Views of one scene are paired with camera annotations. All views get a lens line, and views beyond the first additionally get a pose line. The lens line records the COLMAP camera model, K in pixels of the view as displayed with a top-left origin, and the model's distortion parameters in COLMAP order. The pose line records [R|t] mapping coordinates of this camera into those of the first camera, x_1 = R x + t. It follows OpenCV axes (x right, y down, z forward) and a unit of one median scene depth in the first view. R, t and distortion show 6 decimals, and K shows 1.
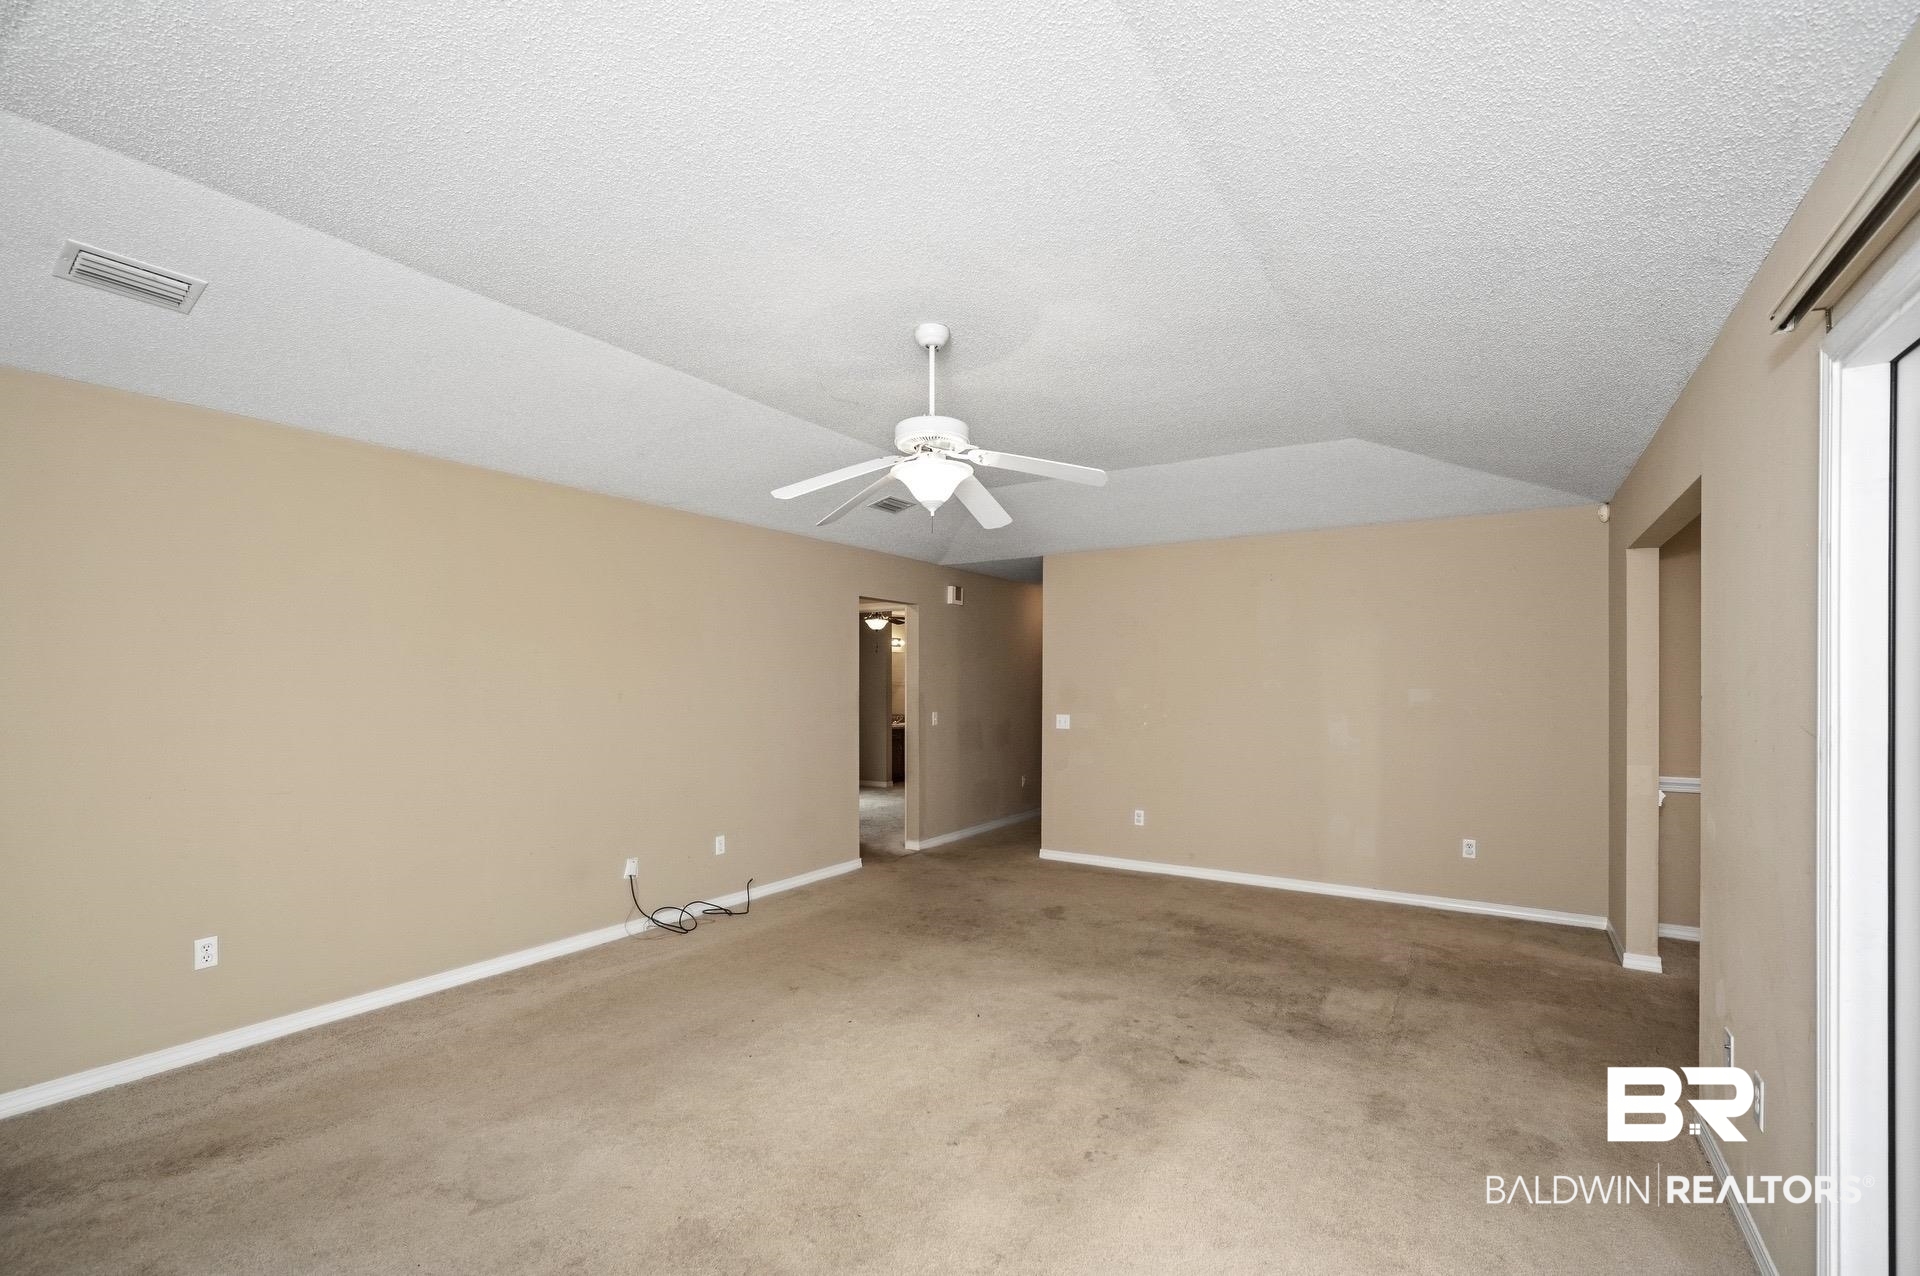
lens RADIAL K [[836.5, 0, 963.3], [0, 836.5, 670.7], [0, 0, 1]] dist [0.000435, -0.000005]
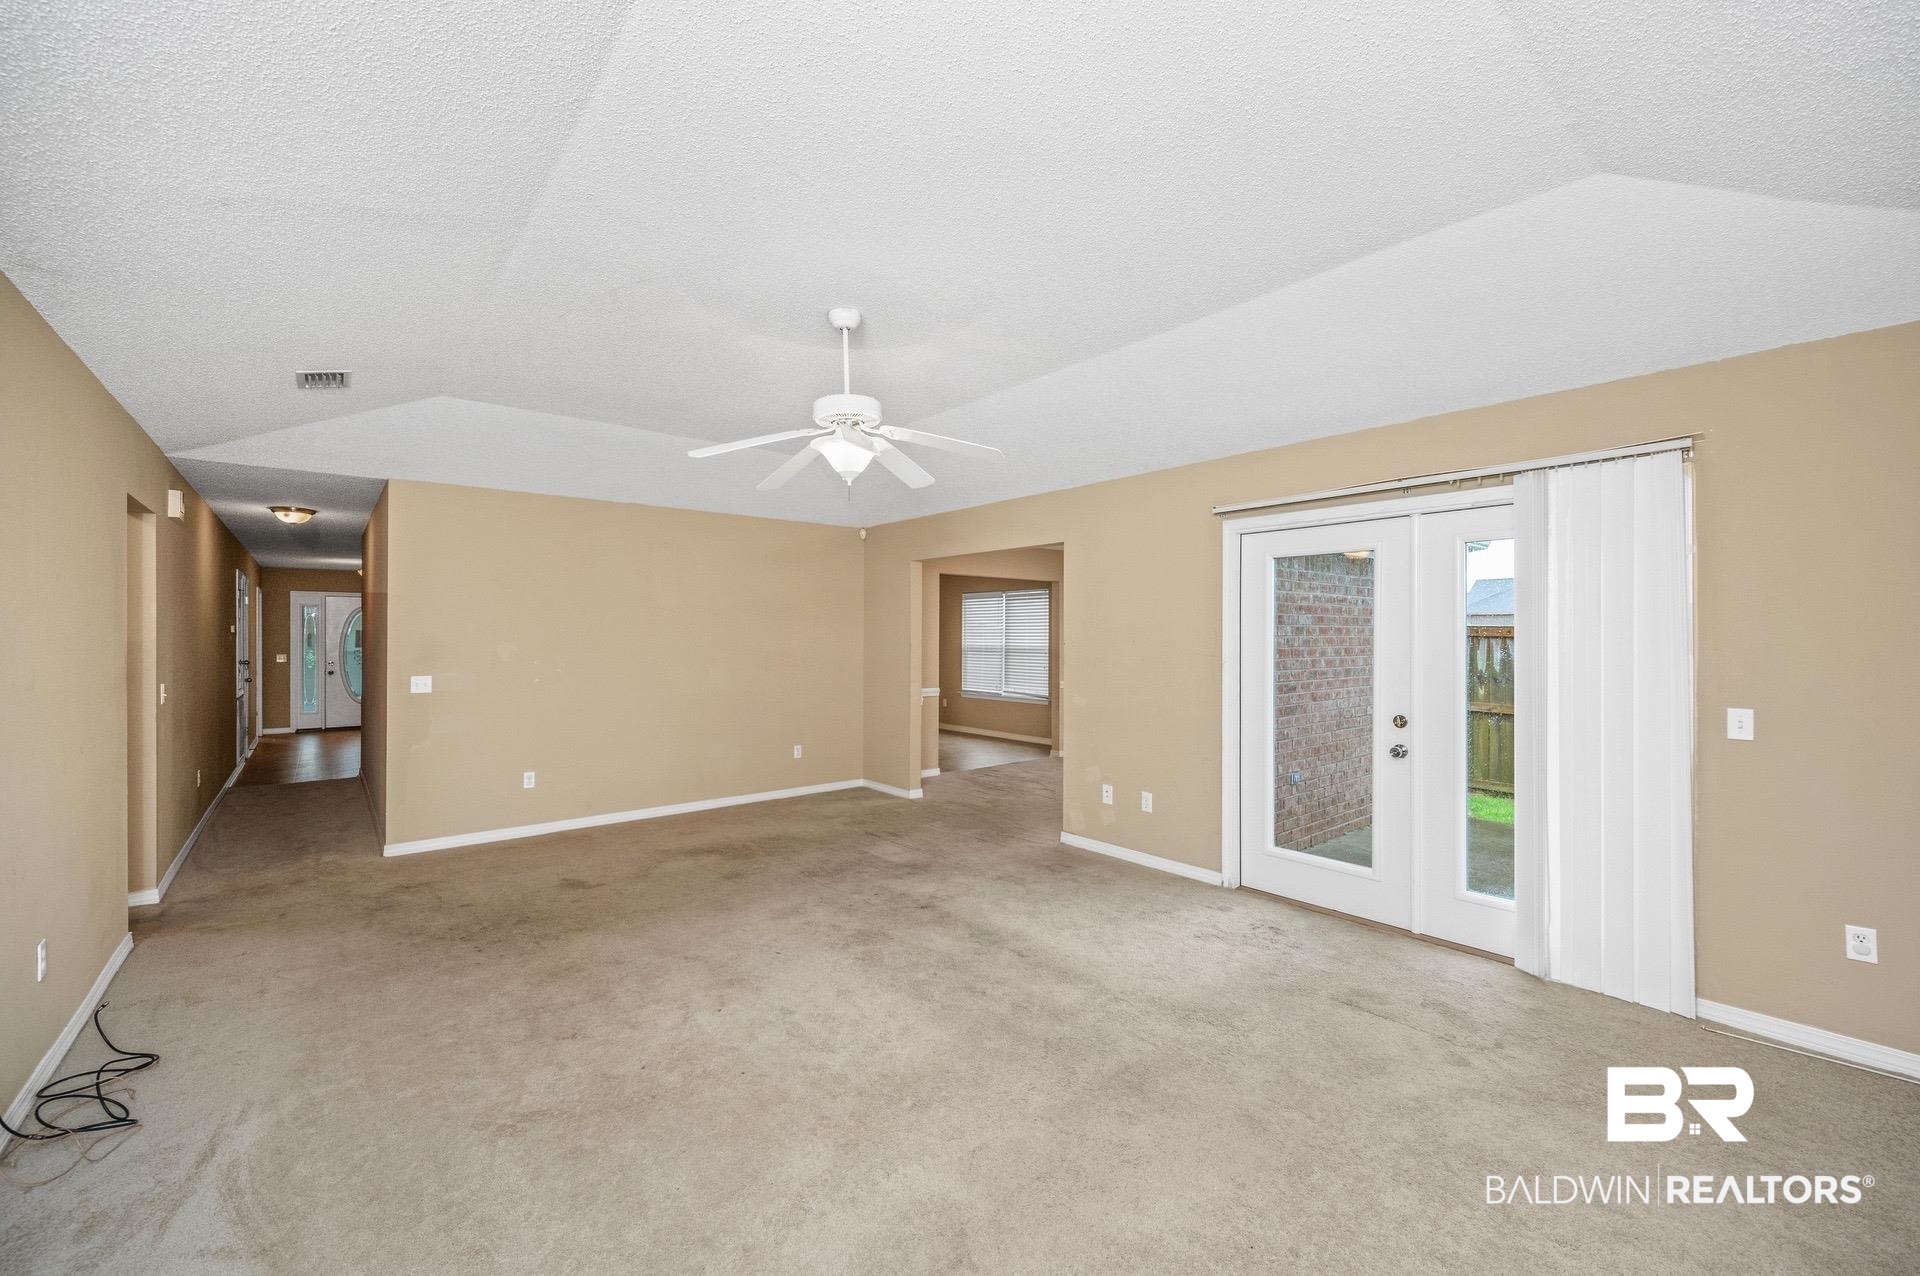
lens RADIAL K [[764.3, 0, 953.6], [0, 764.3, 630.2], [0, 0, 1]] dist [-0.000372, -0.000099]
pose [[0.303834, 0.005830, 0.952707, -0.763706], [-0.013068, 0.999913, -0.001952, 0.002243], [-0.952635, -0.011857, 0.303883, 0.454952]]
